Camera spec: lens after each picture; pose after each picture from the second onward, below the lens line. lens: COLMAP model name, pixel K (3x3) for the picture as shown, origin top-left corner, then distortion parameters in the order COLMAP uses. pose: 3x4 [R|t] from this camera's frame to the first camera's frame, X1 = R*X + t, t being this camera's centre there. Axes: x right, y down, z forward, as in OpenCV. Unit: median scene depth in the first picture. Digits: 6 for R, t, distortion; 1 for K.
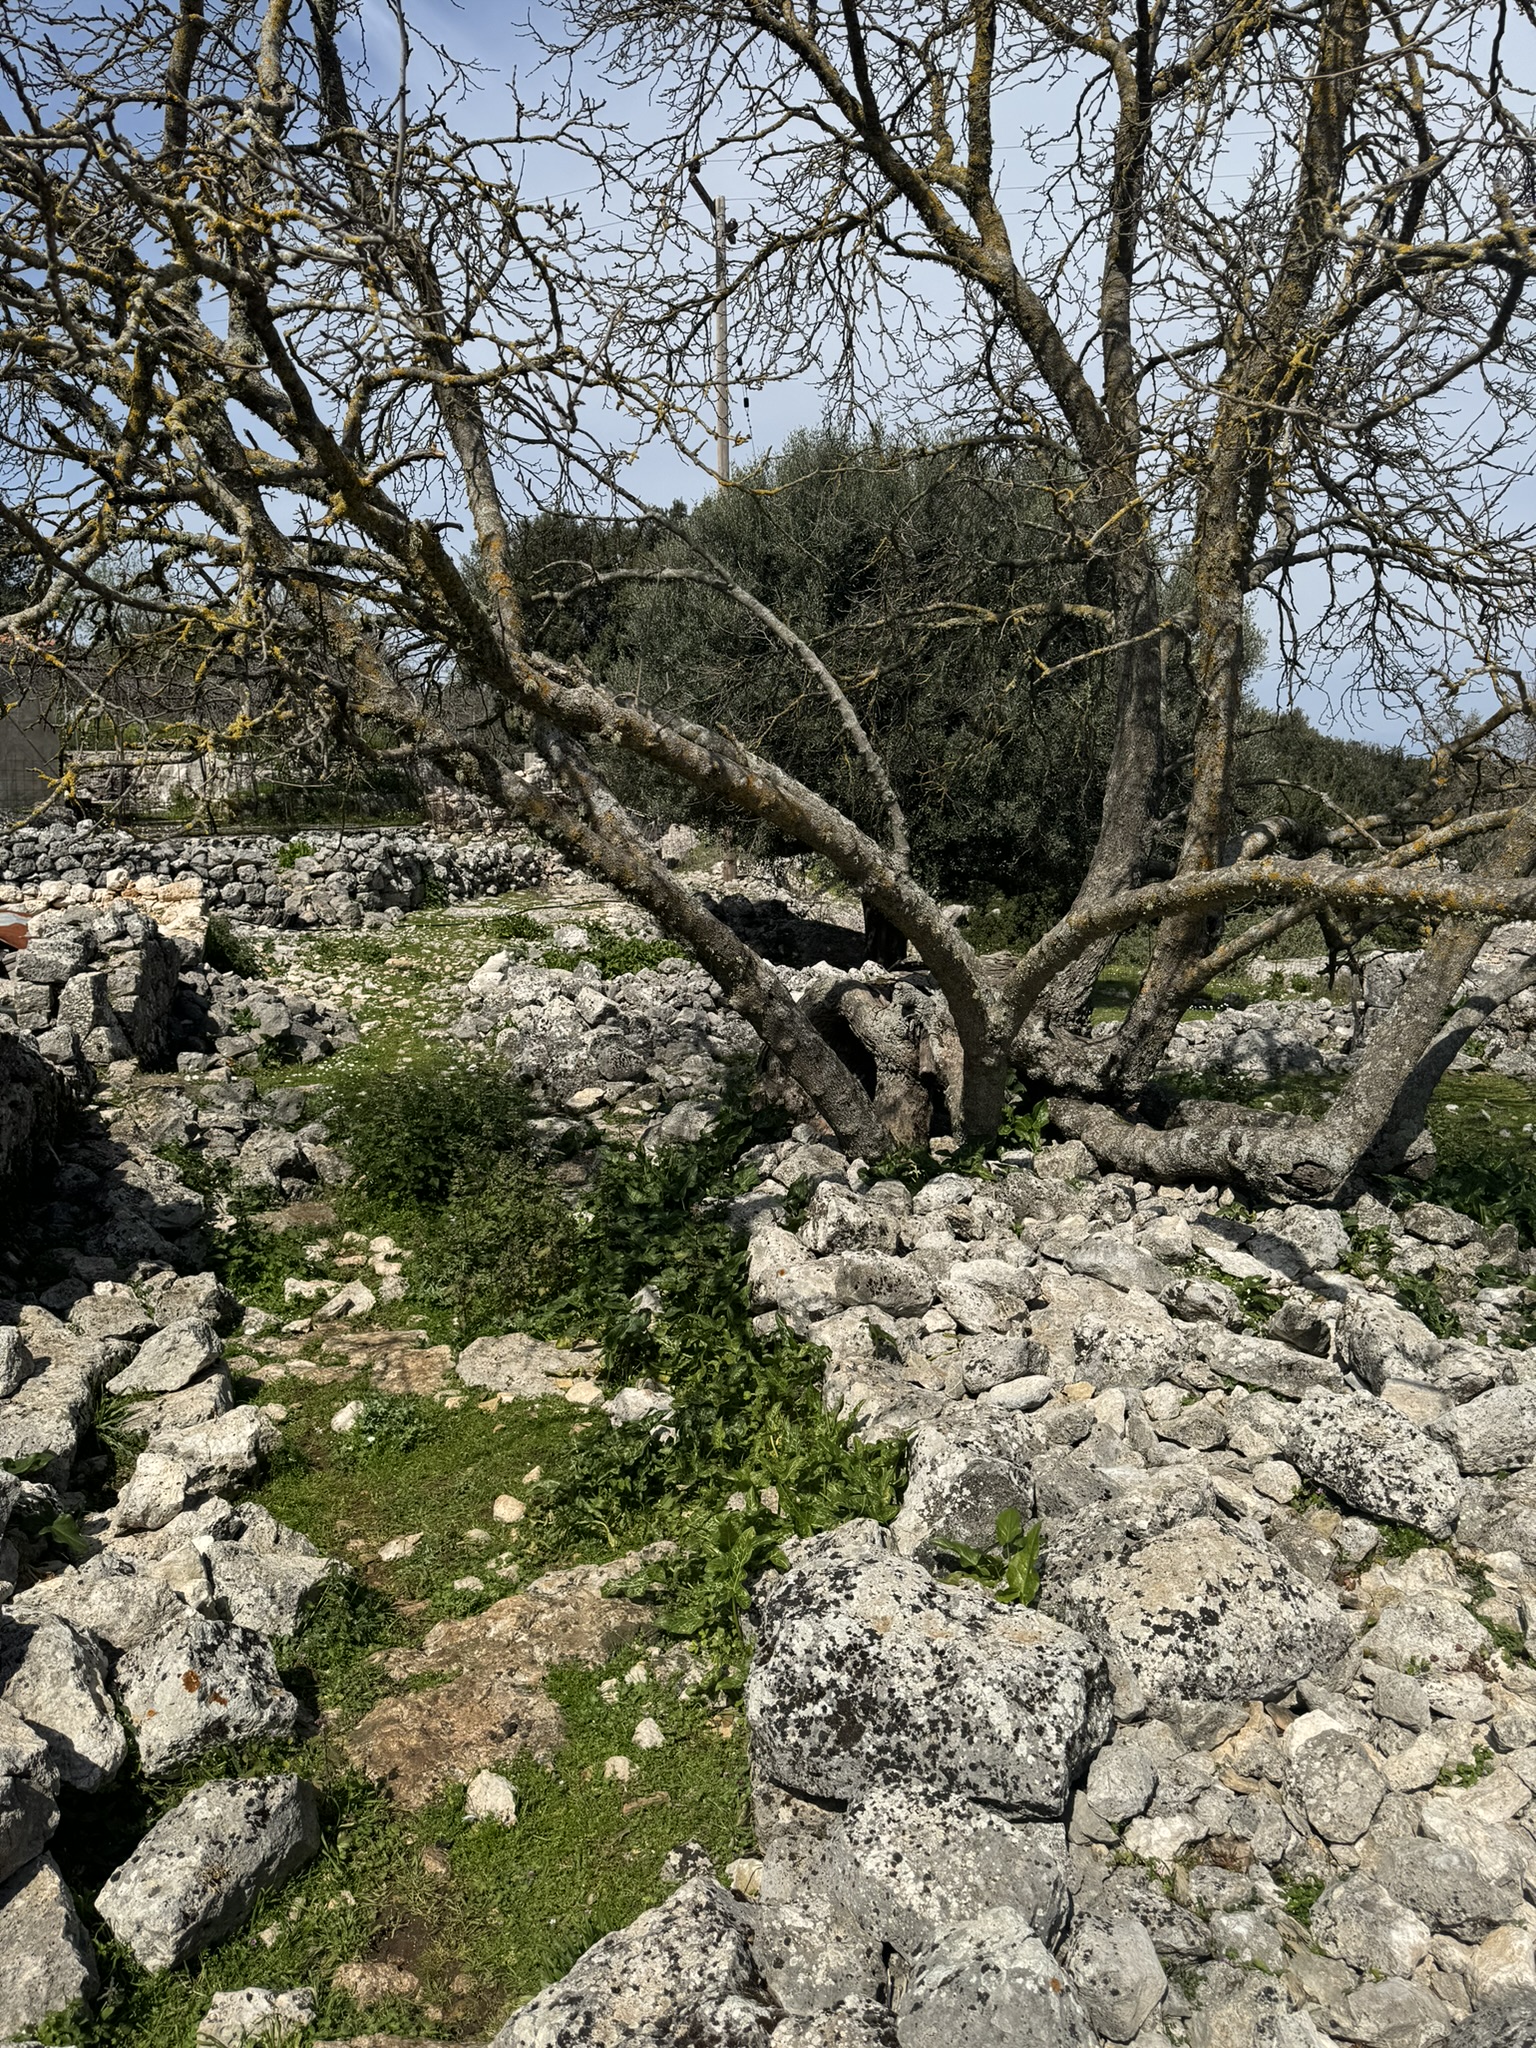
lens RADIAL K [[1432.1, 0, 783.1], [0, 1432.1, 1017.9], [0, 0, 1]] dist [0.099518, -0.002285]
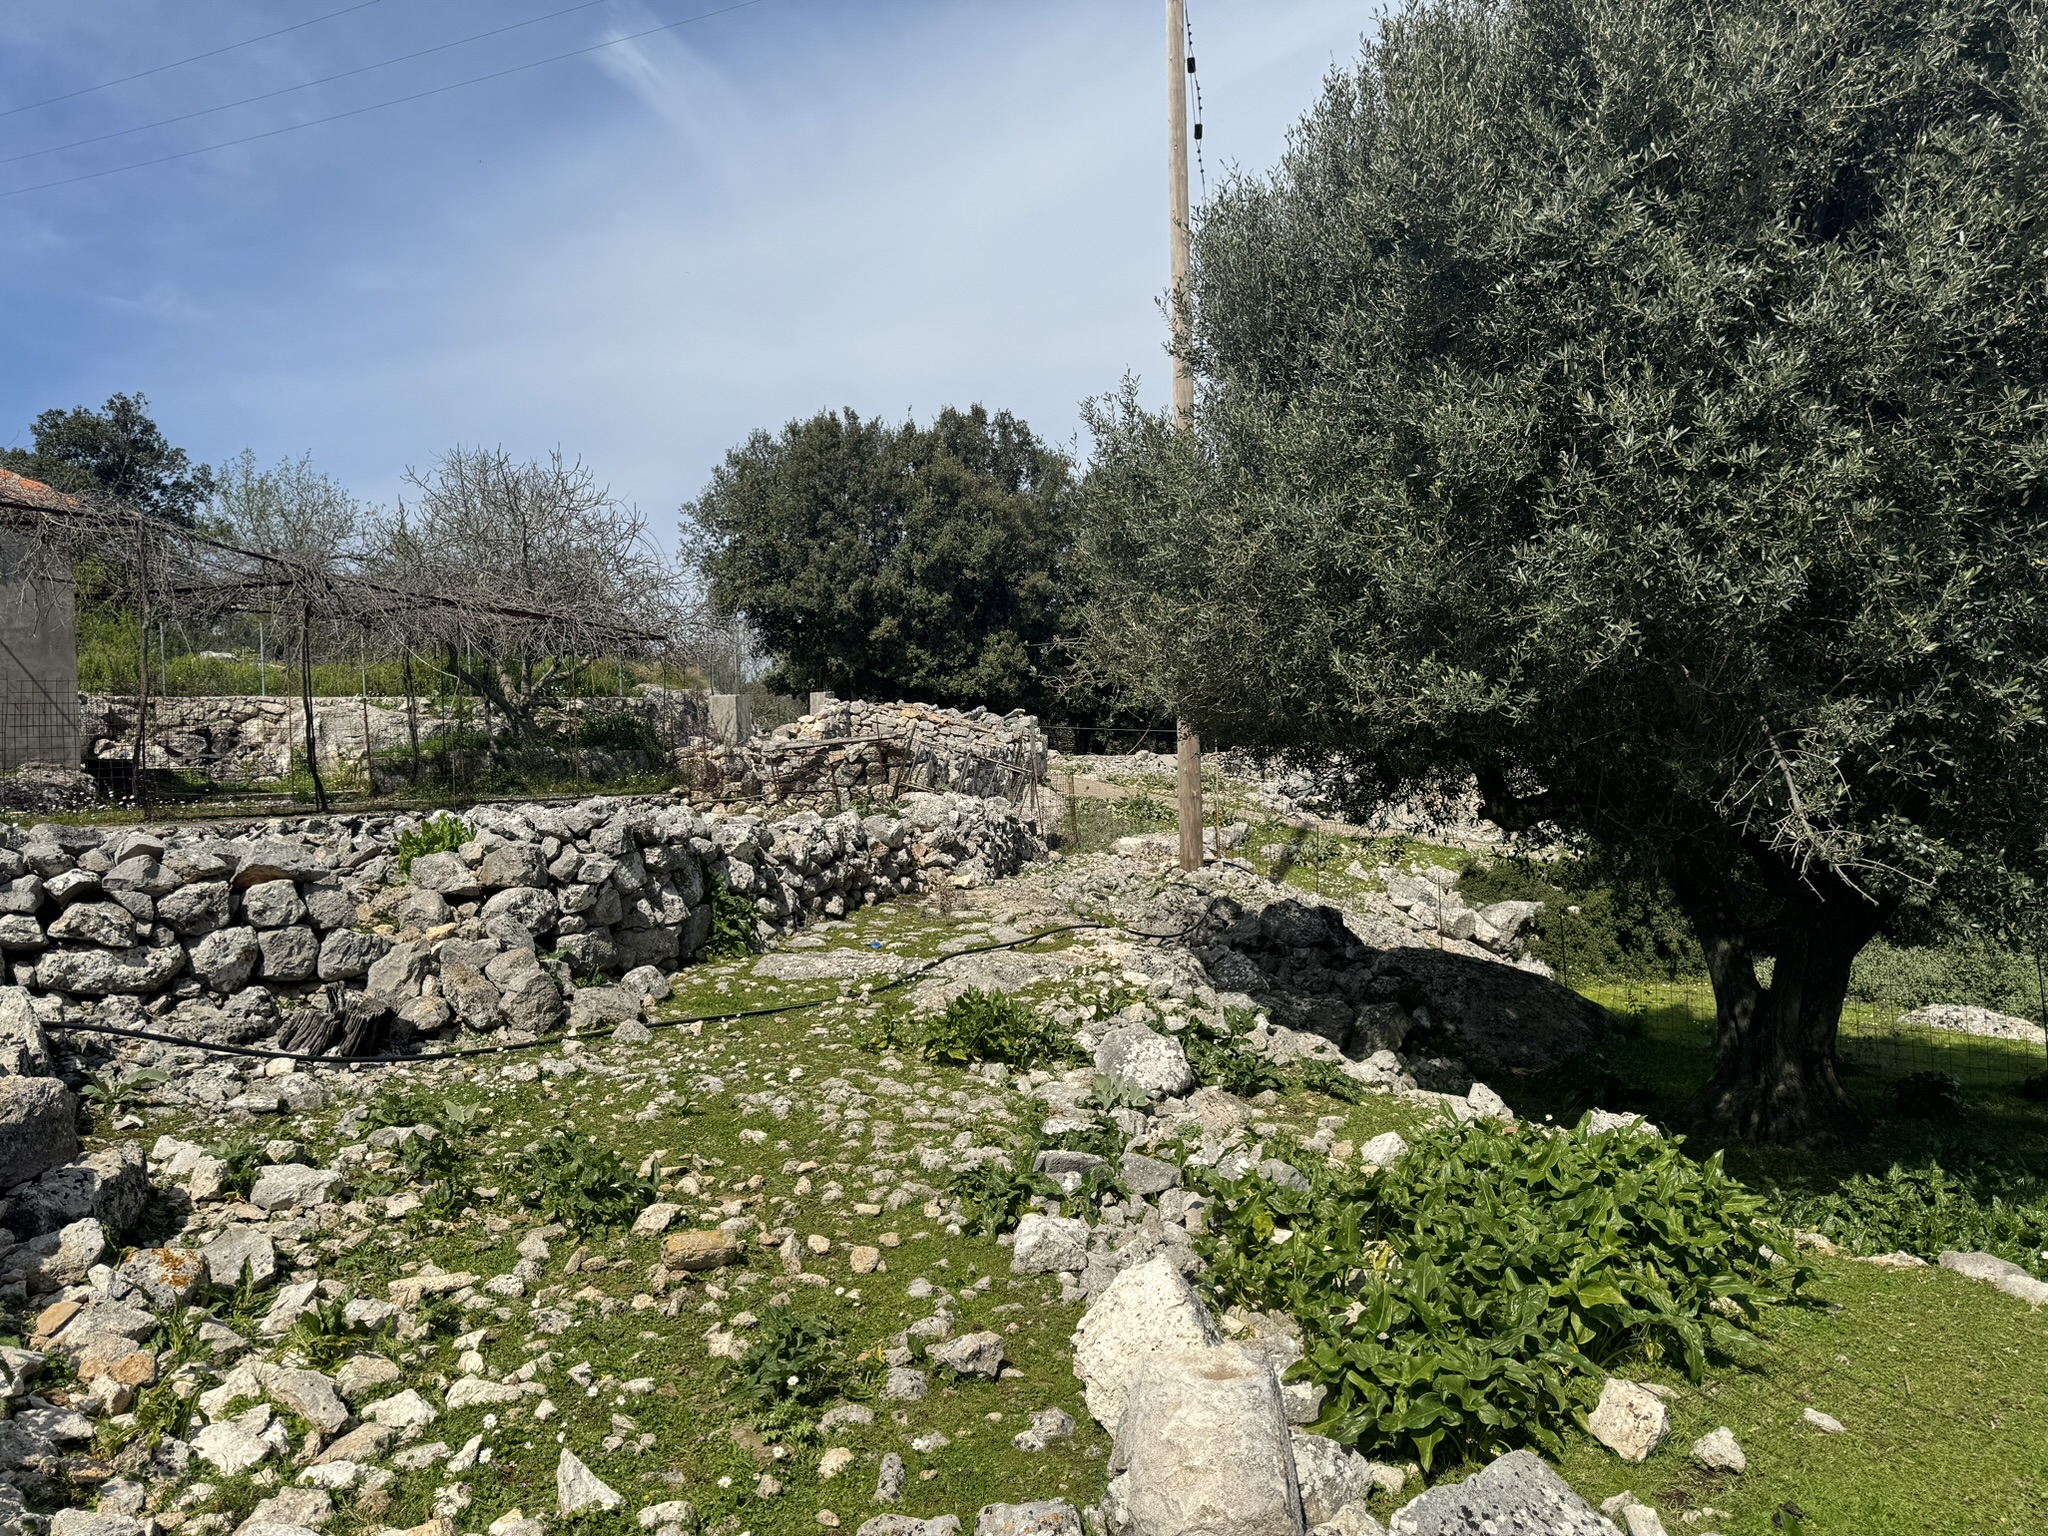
lens RADIAL K [[1432.1, 0, 1008.0], [0, 1432.1, 770.5], [0, 0, 1]] dist [0.099518, -0.002285]
pose [[0.999855, -0.016148, 0.005335, -0.162610], [0.016770, 0.988352, -0.151261, -0.066896], [-0.002831, 0.151329, 0.988479, 0.566237]]
